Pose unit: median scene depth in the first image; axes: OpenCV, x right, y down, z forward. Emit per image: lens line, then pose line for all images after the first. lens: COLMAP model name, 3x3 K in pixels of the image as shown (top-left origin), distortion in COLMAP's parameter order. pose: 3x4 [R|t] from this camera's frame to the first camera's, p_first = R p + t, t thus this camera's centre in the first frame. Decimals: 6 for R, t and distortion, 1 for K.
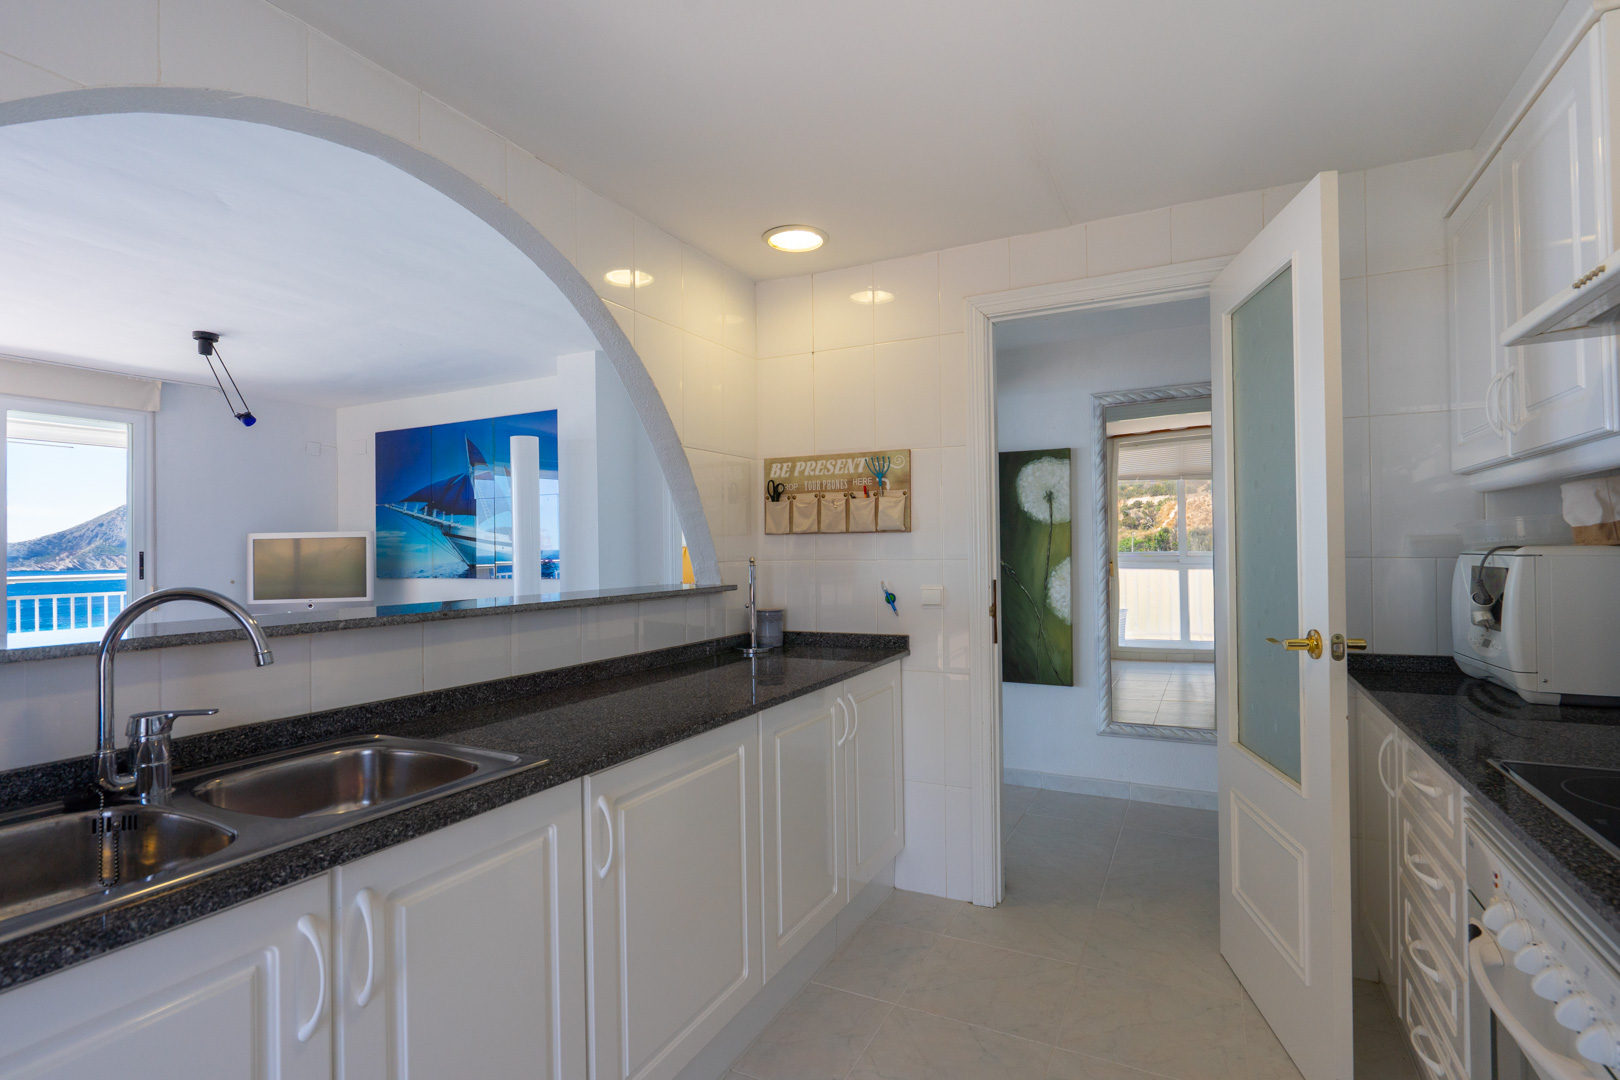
lens RADIAL K [[766.7, 0, 835.4], [0, 766.7, 547.7], [0, 0, 1]] dist [-0.000205, 0.001465]
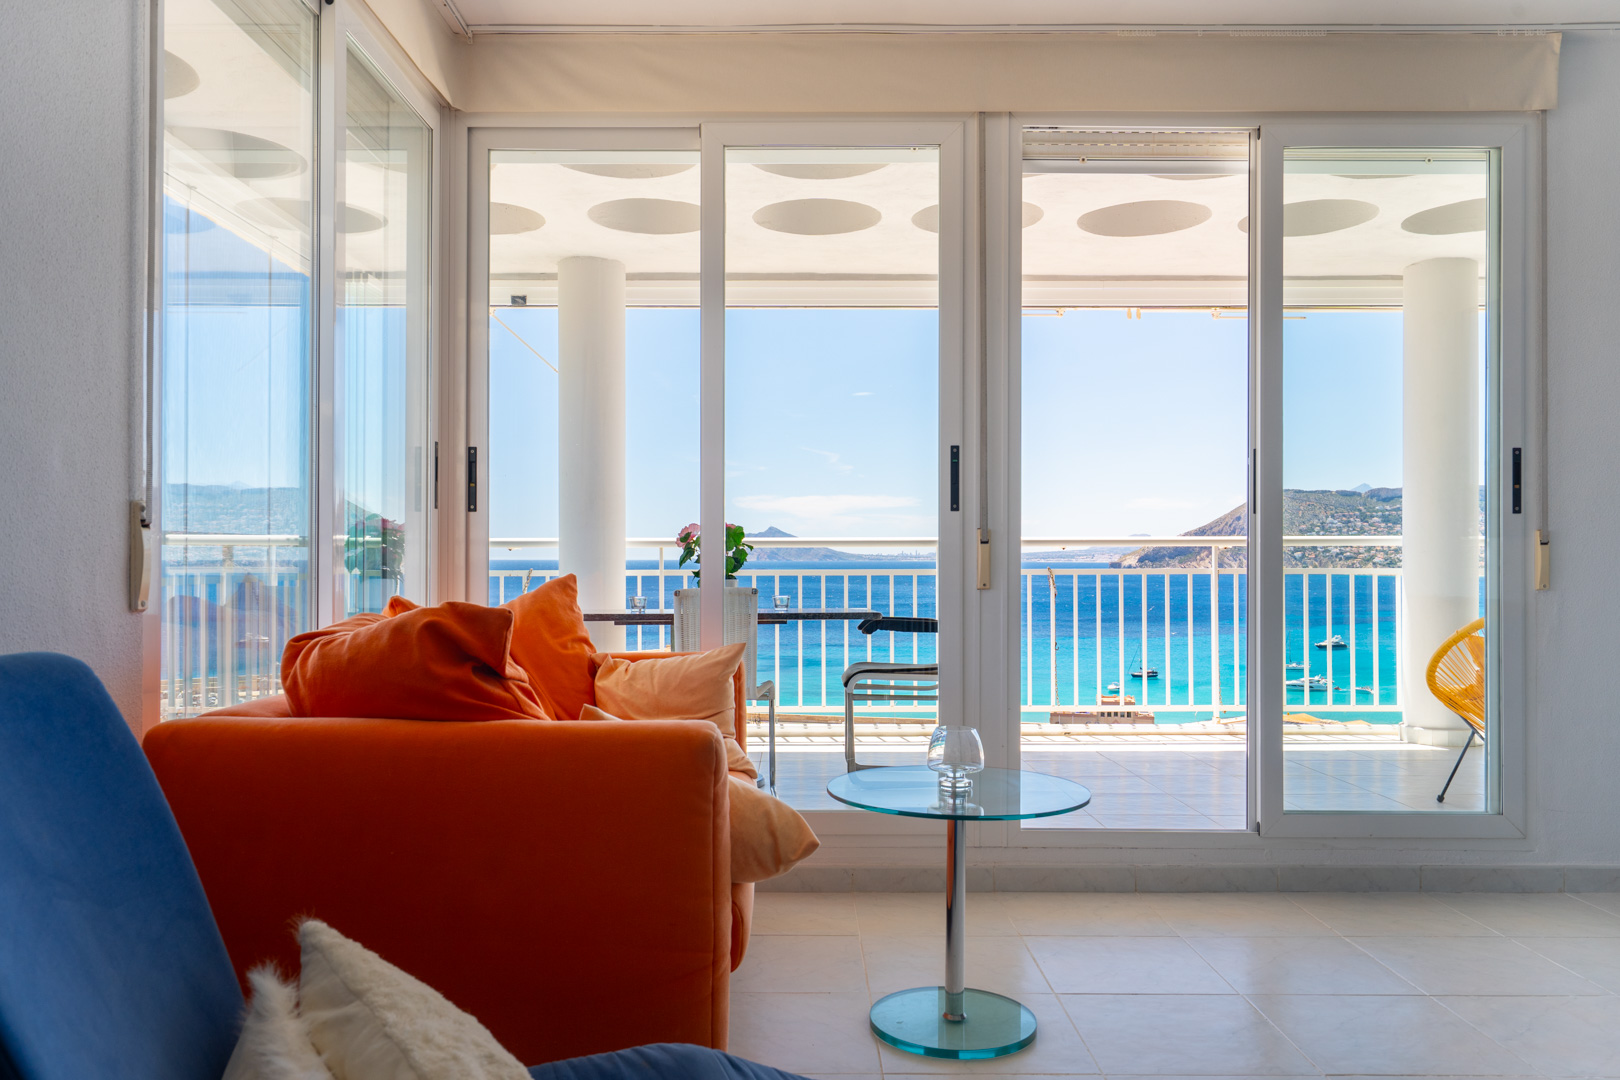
lens RADIAL K [[1213.8, 0, 769.7], [0, 1213.8, 548.4], [0, 0, 1]] dist [0.011036, 0.001041]
pose [[0.427102, 0.002341, -0.904200, -0.430772], [-0.001478, 0.999997, 0.001891, 0.053020], [0.904202, 0.000529, 0.427104, 0.312813]]
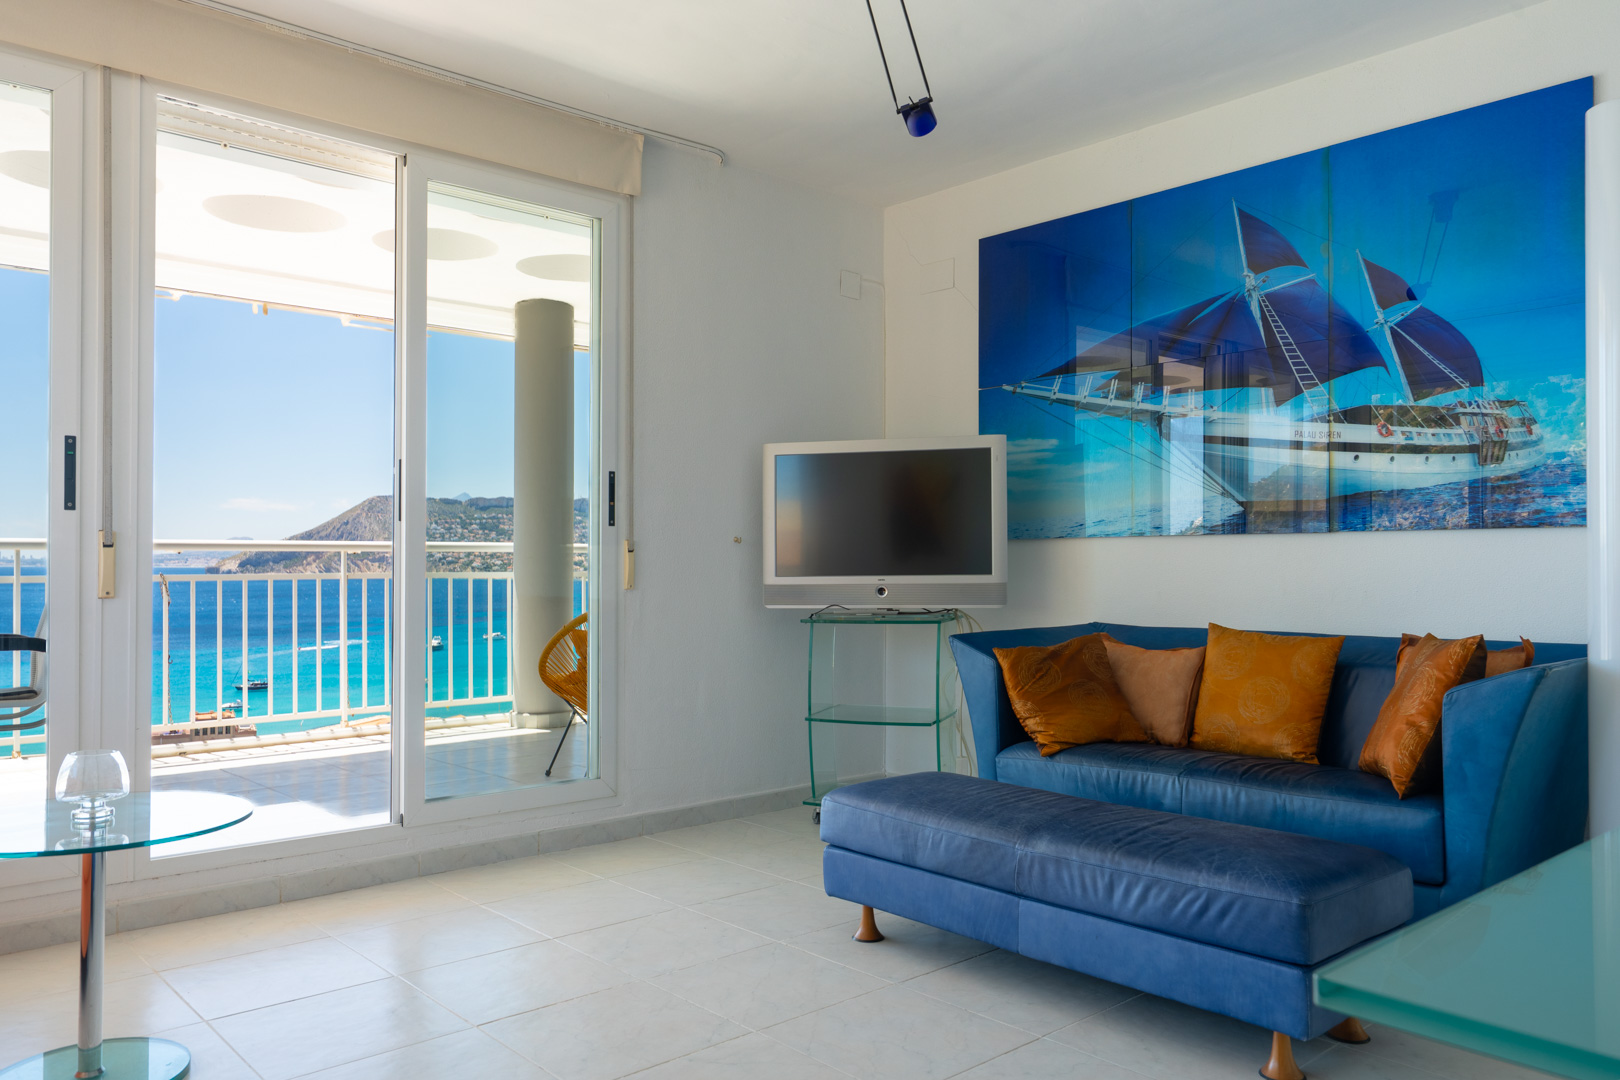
lens RADIAL K [[1213.8, 0, 826.9], [0, 1213.8, 546.0], [0, 0, 1]] dist [0.011036, 0.001041]
pose [[0.926921, 0.004625, -0.375228, -0.429109], [-0.008008, 0.999940, -0.007456, 0.052600], [0.375172, 0.009916, 0.926902, 0.284356]]
